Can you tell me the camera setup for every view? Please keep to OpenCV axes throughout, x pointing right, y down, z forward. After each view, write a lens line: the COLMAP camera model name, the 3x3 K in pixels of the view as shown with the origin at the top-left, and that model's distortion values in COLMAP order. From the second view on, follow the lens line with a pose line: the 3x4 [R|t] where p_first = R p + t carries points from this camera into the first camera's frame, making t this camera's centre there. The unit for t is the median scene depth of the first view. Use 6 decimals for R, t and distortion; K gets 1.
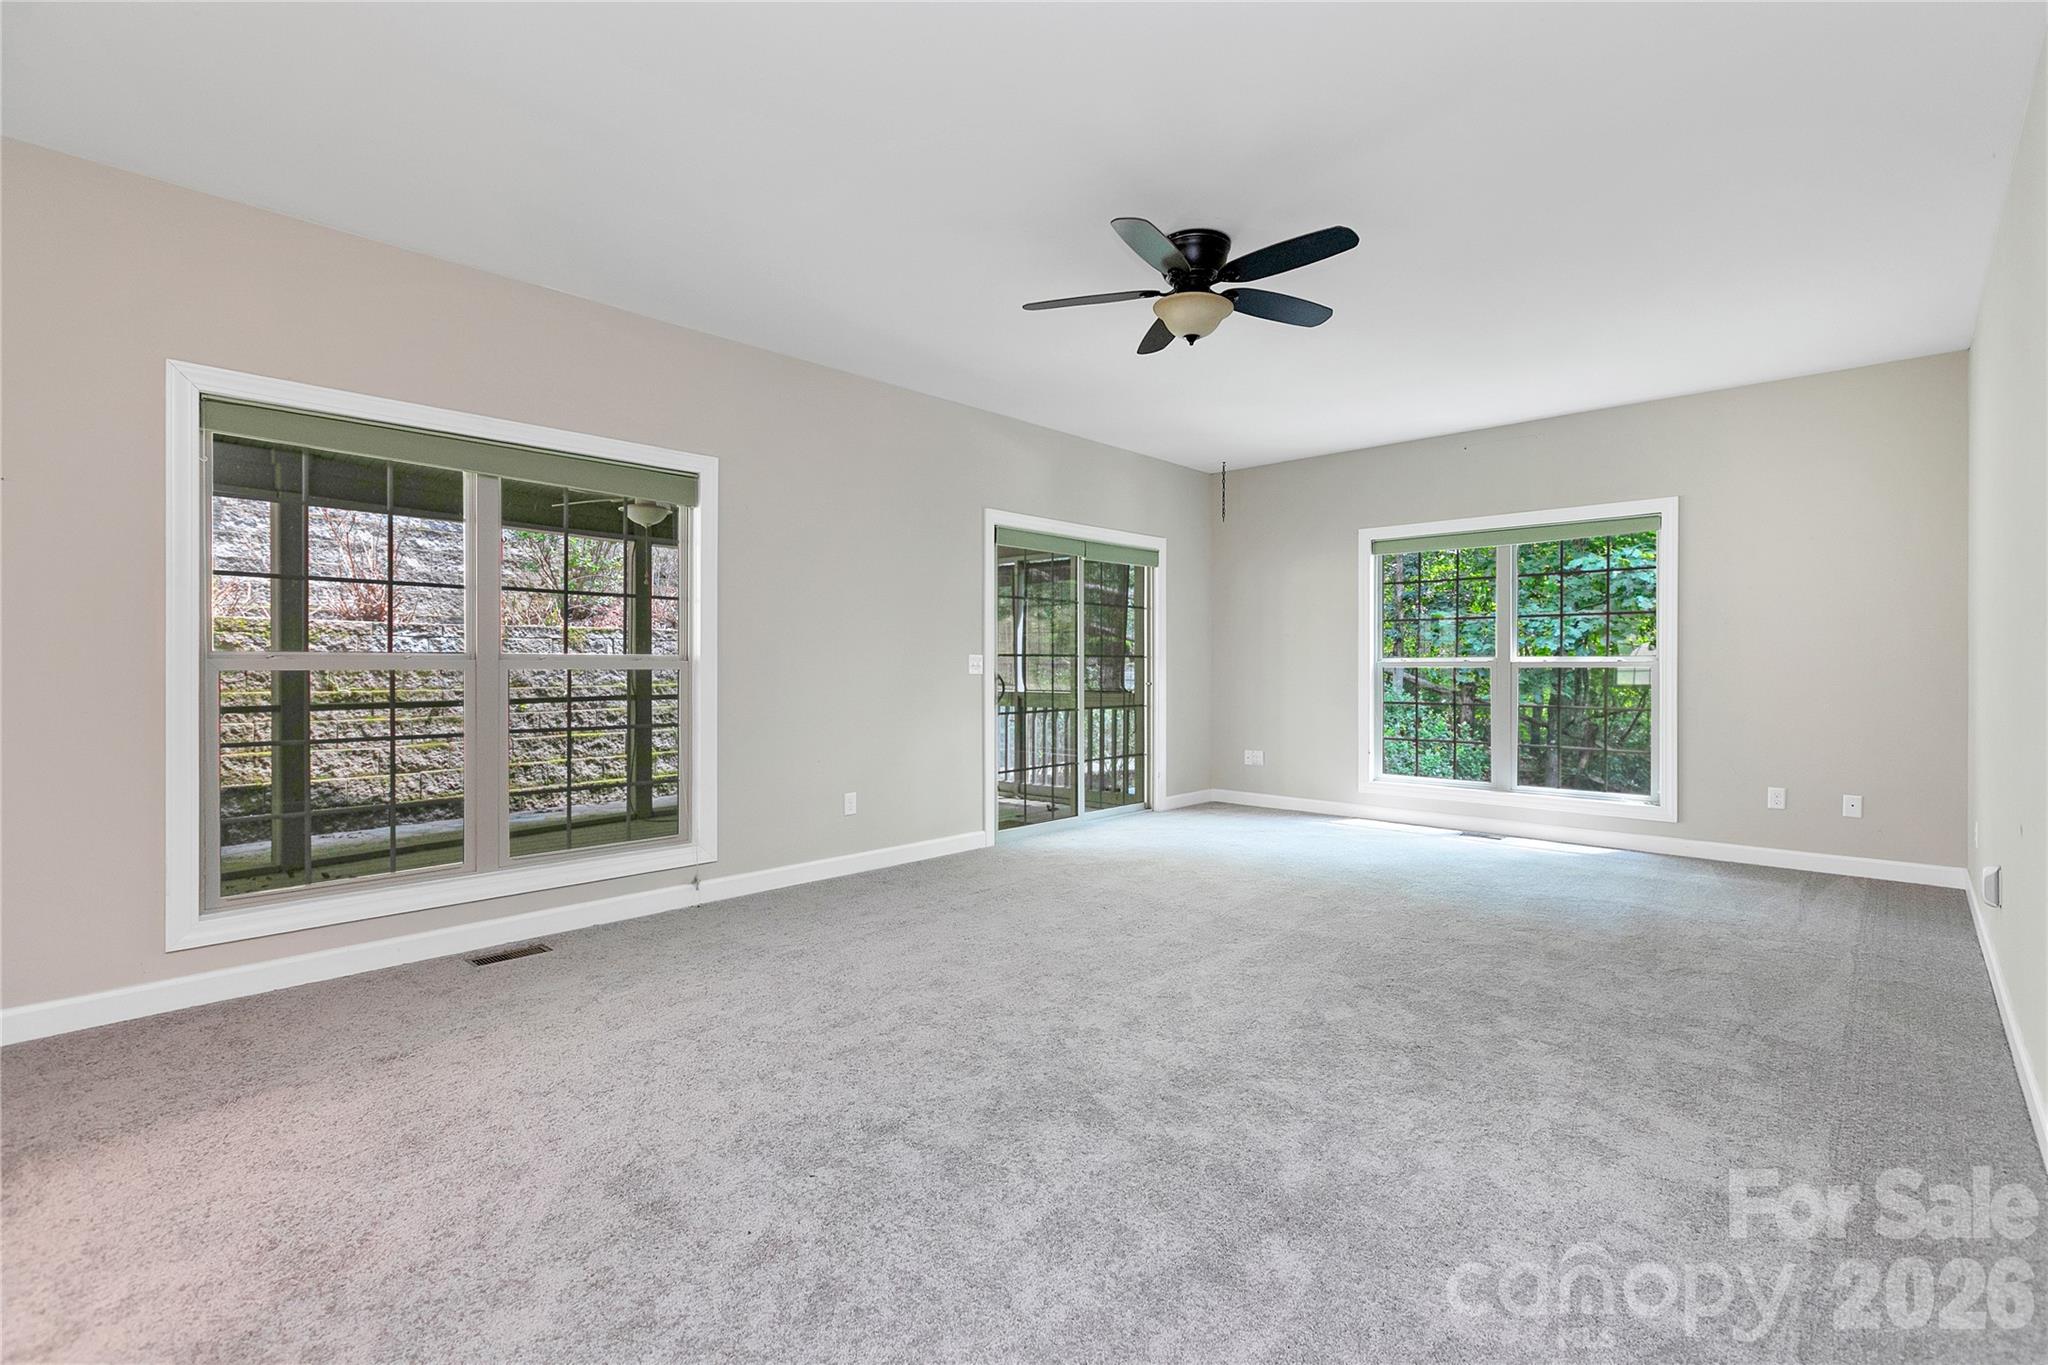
lens RADIAL K [[921.7, 0, 1020.6], [0, 921.7, 674.2], [0, 0, 1]] dist [-0.000545, -0.000352]
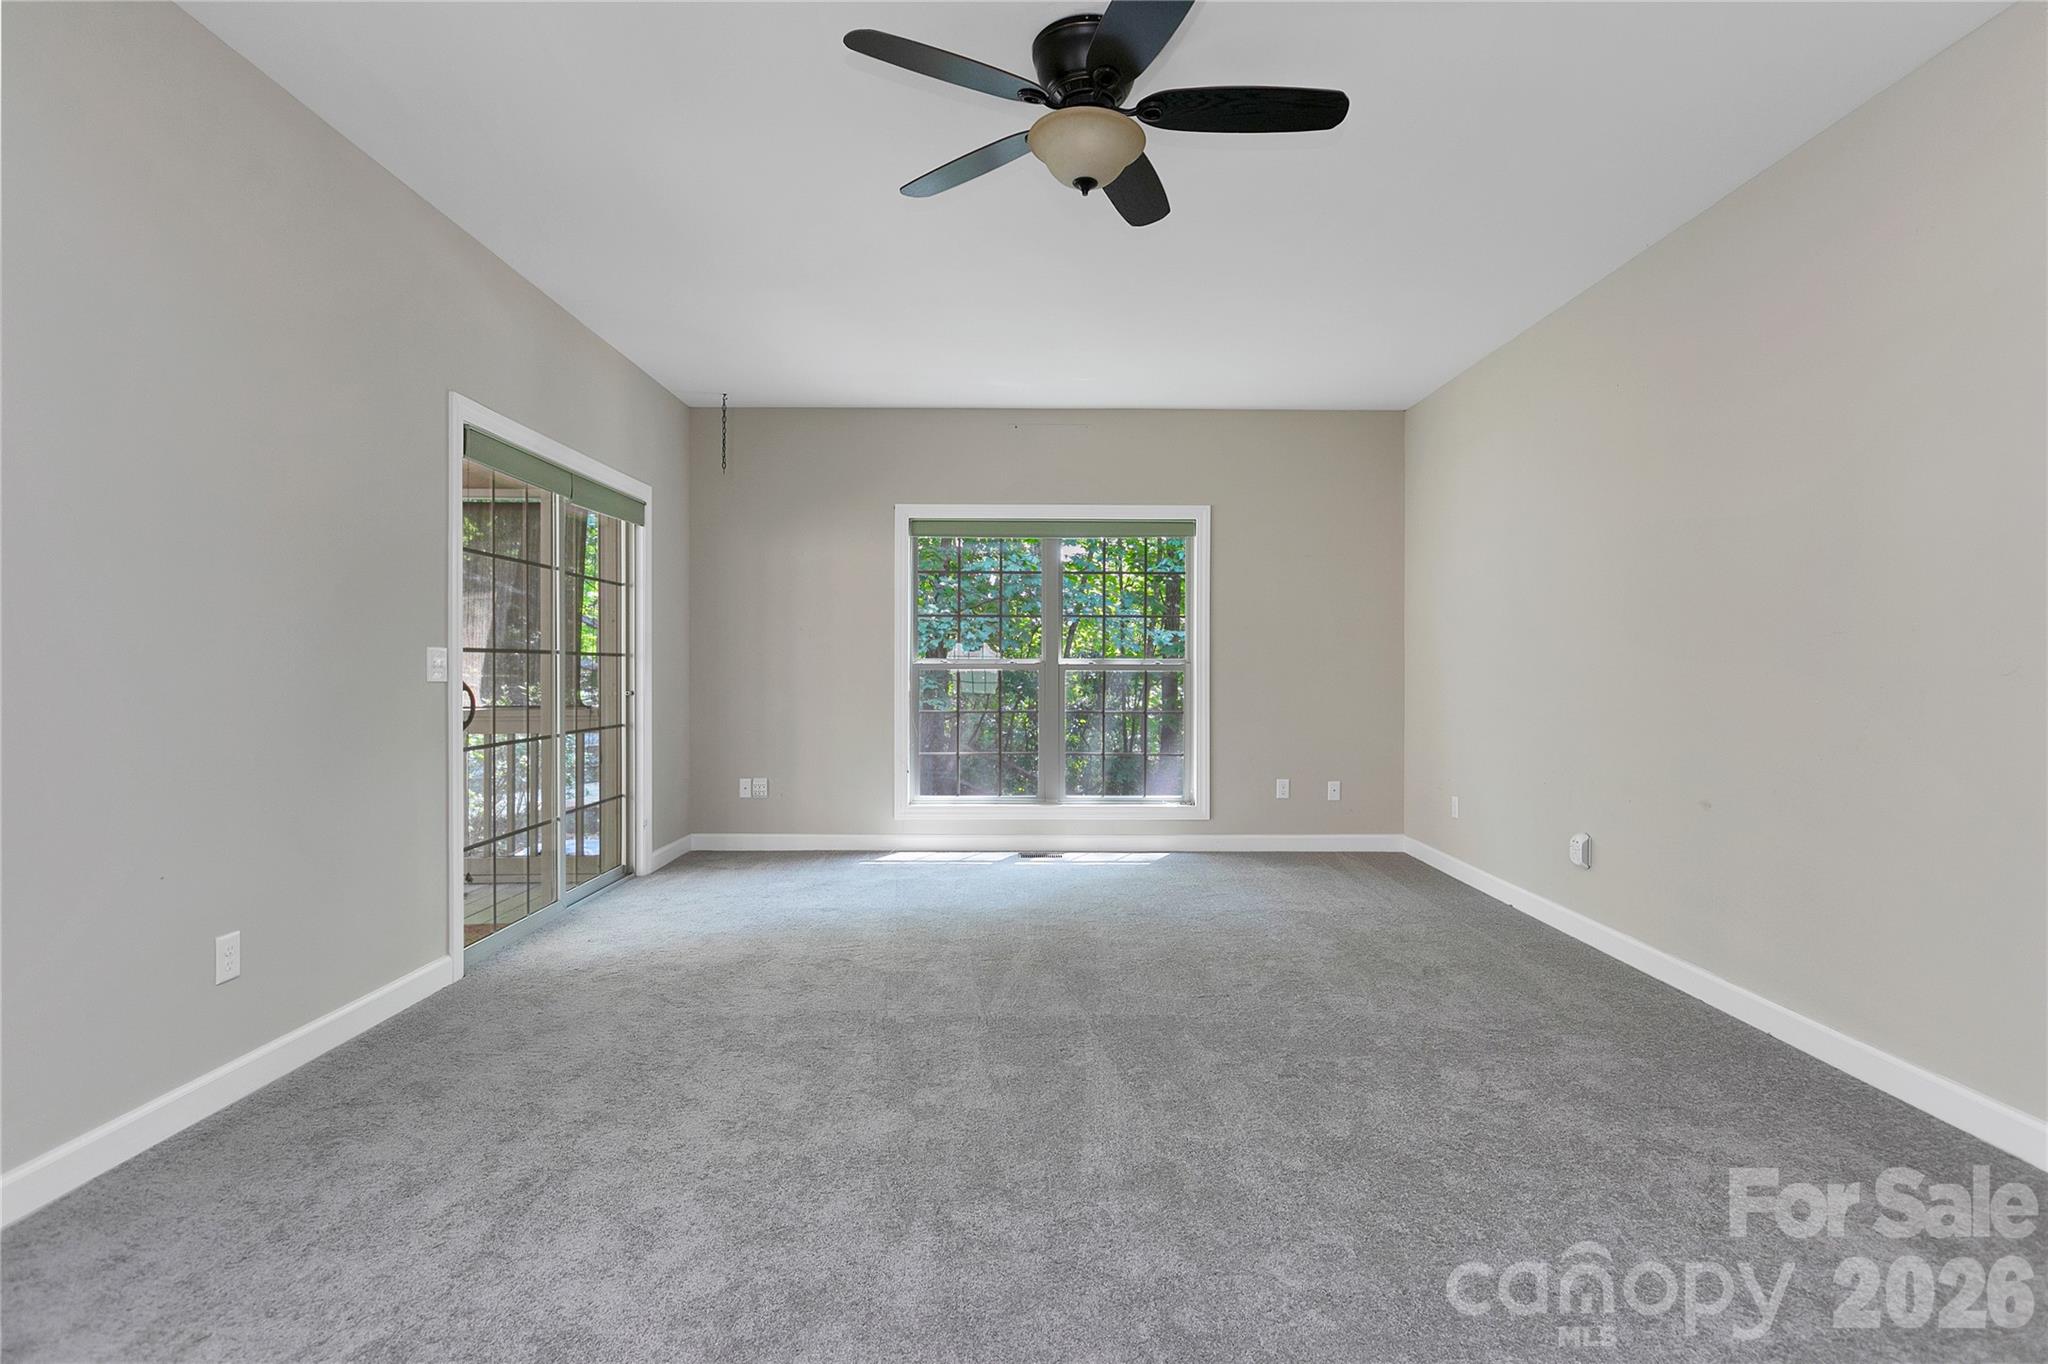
lens RADIAL K [[1023.3, 0, 1029.4], [0, 1023.3, 681.2], [0, 0, 1]] dist [0.000278, 0.000252]
pose [[0.720187, -0.006681, 0.693748, -0.220011], [0.003822, 0.999977, 0.005663, -0.002577], [-0.693770, -0.001426, 0.720196, 0.291543]]
